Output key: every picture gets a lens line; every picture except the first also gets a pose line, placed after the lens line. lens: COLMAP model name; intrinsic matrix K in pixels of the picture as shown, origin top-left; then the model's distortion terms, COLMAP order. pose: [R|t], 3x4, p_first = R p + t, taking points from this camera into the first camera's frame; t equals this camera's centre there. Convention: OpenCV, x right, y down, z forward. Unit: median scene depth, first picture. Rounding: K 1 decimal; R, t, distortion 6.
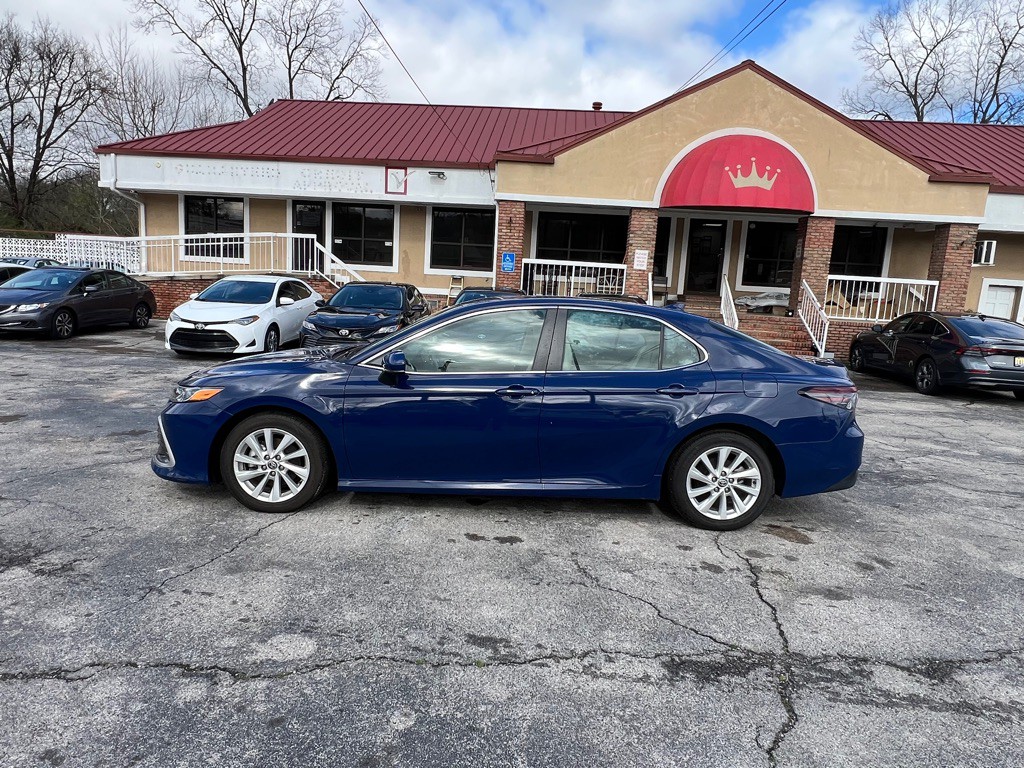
lens RADIAL K [[646.3, 0, 499.2], [0, 646.3, 380.9], [0, 0, 1]] dist [-0.001677, -0.000326]
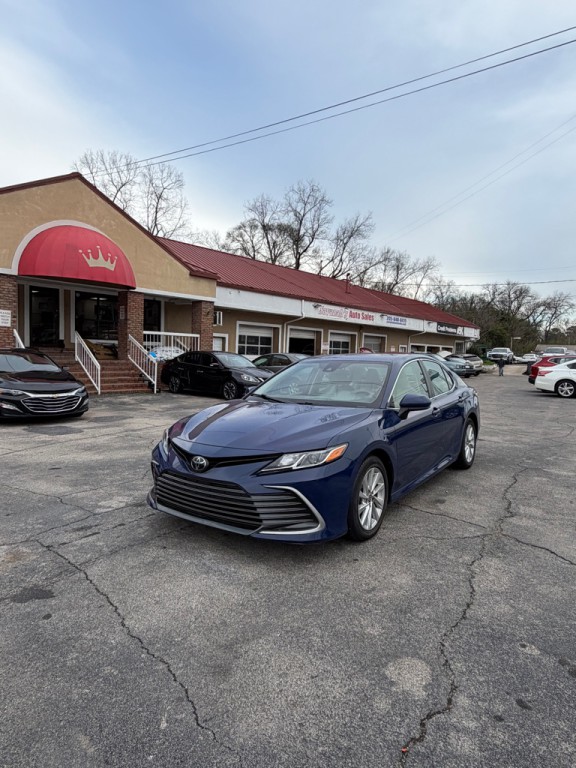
lens RADIAL K [[468.9, 0, 285.6], [0, 468.9, 382.3], [0, 0, 1]] dist [-0.001560, -0.000584]
pose [[0.586199, -0.088898, 0.805275, -0.152852], [0.129061, 0.991515, 0.015509, -0.018662], [-0.799821, 0.094838, 0.592699, 0.095612]]
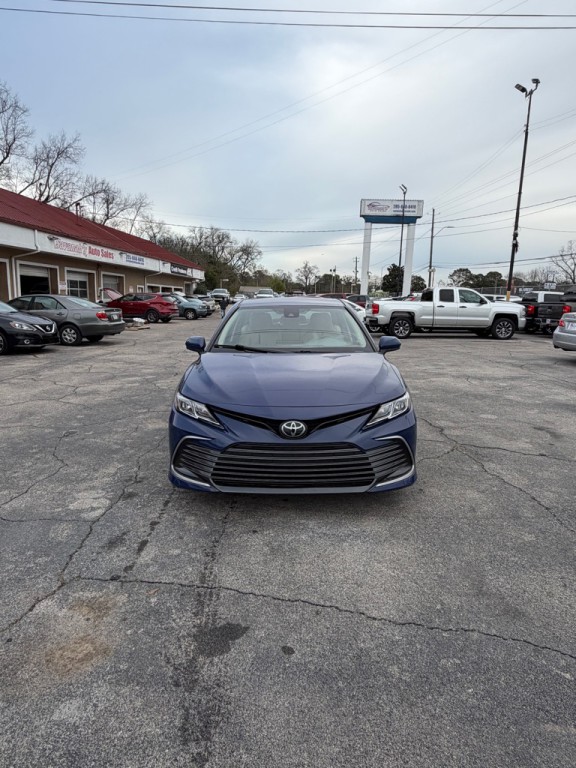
lens RADIAL K [[453.5, 0, 288.0], [0, 453.5, 384.0], [0, 0, 1]] dist [0.001285, -0.000196]
pose [[0.008298, -0.232950, 0.972453, -0.176122], [0.128677, 0.964650, 0.229983, -0.040086], [-0.991652, 0.123224, 0.037980, 0.231582]]
